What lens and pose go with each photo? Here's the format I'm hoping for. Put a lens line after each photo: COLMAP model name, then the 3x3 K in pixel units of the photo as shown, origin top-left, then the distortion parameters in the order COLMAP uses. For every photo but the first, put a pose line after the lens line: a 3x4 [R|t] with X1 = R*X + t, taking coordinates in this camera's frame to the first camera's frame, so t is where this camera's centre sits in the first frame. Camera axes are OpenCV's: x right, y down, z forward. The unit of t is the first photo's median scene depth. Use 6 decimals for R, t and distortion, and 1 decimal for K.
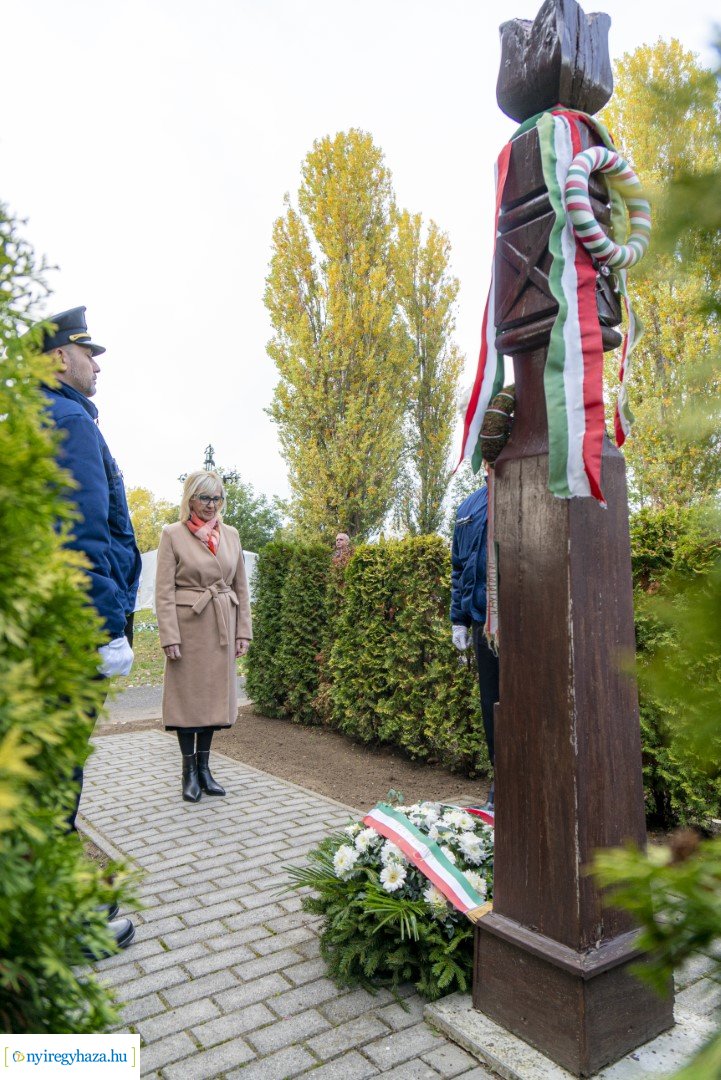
lens RADIAL K [[762.4, 0, 360.5], [0, 762.4, 540.0], [0, 0, 1]] dist [-0.012335, 0.008910]
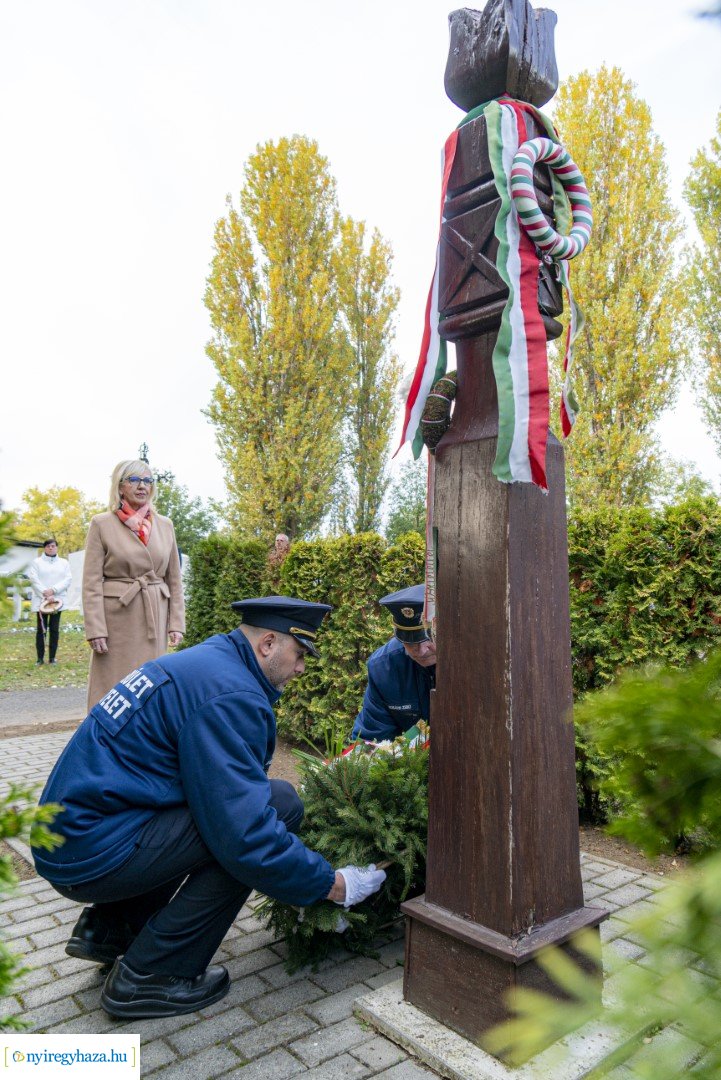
lens RADIAL K [[762.6, 0, 364.0], [0, 762.6, 536.5], [0, 0, 1]] dist [-0.010410, 0.004993]
pose [[0.995858, 0.022218, 0.088168, -0.000948], [-0.020958, 0.999665, -0.015194, 0.013997], [-0.088476, 0.013283, 0.995990, 0.008246]]
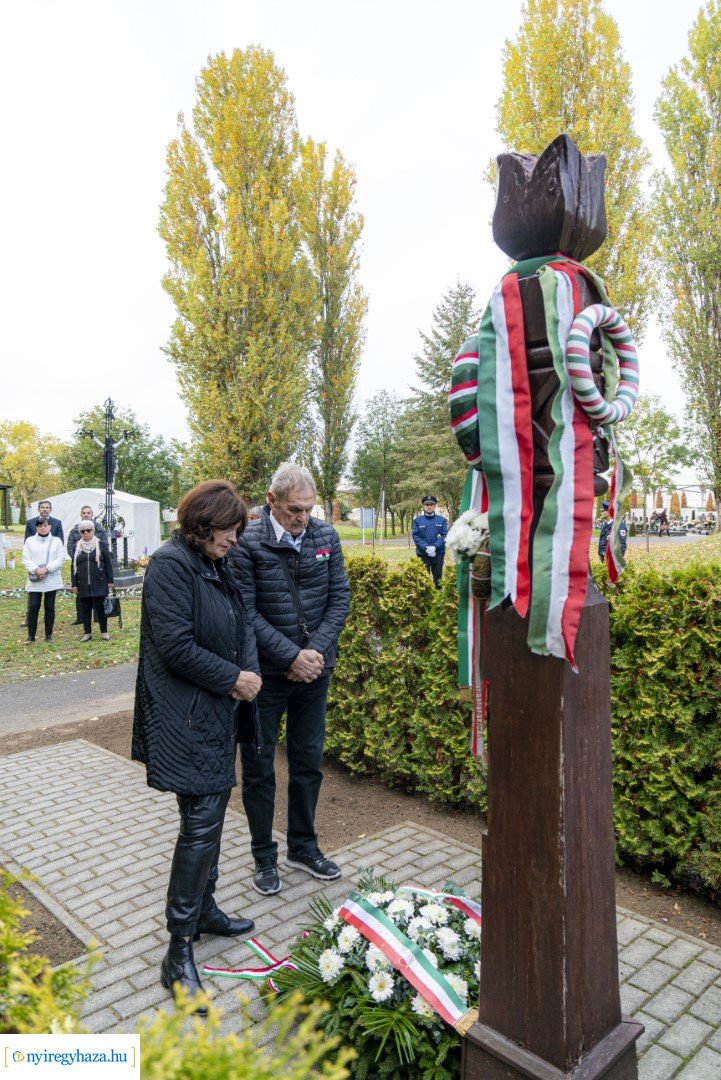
lens RADIAL K [[765.7, 0, 364.9], [0, 765.7, 536.2], [0, 0, 1]] dist [-0.010069, -0.004142]
pose [[0.989950, -0.007313, 0.141227, -0.056854], [-0.005219, 0.996092, 0.088163, -0.124321], [-0.141320, -0.088014, 0.986044, 0.007268]]
